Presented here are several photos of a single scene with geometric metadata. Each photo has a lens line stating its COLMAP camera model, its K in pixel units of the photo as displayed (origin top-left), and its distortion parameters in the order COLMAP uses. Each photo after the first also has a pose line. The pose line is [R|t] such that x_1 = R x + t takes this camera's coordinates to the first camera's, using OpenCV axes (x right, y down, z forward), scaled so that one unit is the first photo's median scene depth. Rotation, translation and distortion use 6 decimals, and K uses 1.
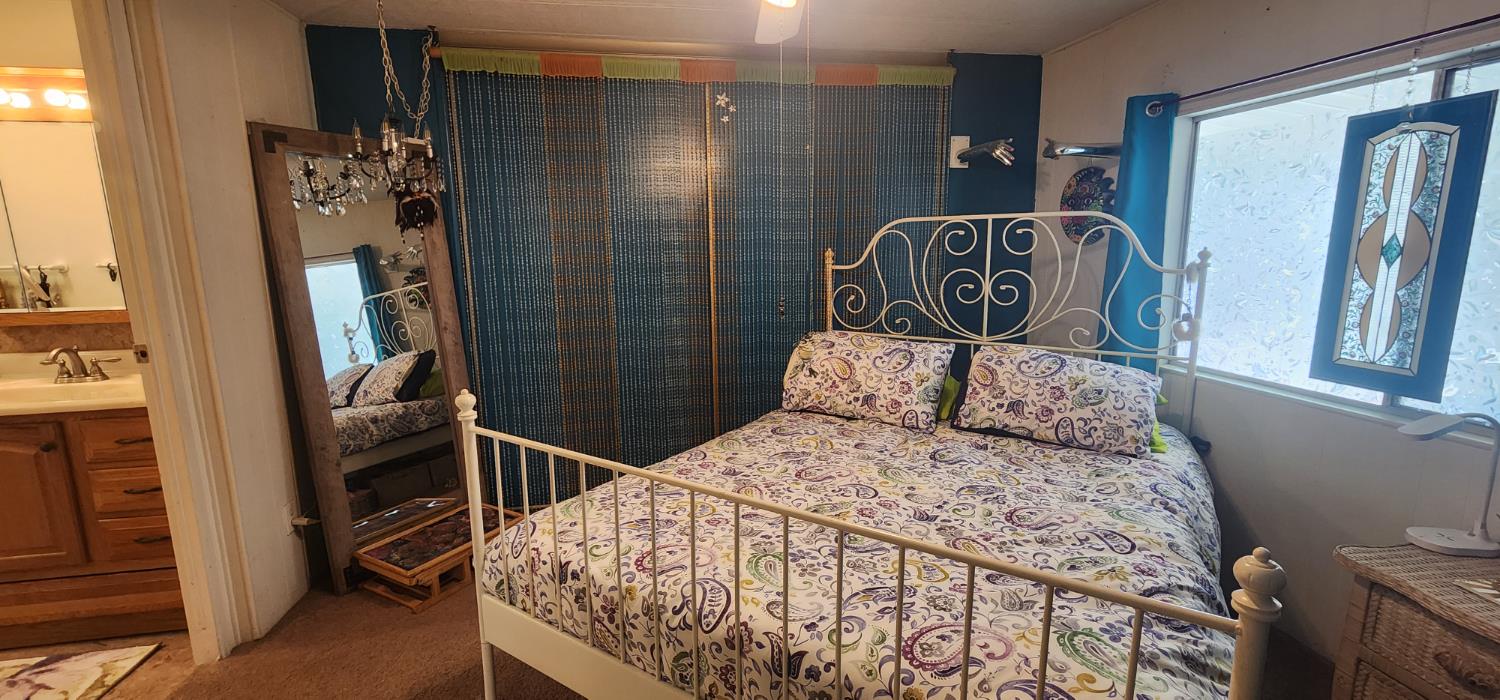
lens RADIAL K [[615.3, 0, 751.3], [0, 615.3, 360.6], [0, 0, 1]] dist [-0.002129, 0.001872]
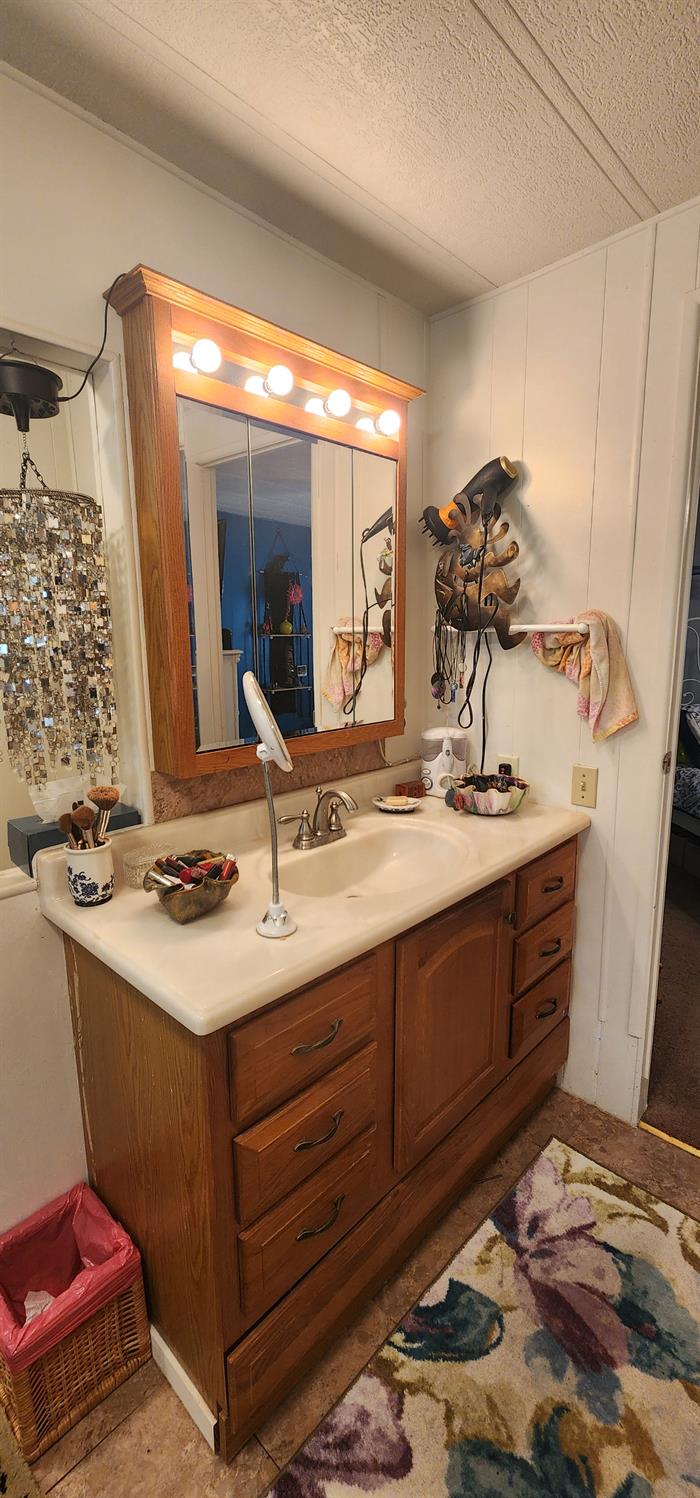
lens RADIAL K [[614.5, 0, 349.7], [0, 614.5, 741.6], [0, 0, 1]] dist [-0.002129, 0.001872]
pose [[0.804942, -0.099728, 0.584912, -1.655011], [0.101182, 0.994406, 0.030303, -0.101117], [-0.584662, 0.034791, 0.810531, 0.512902]]
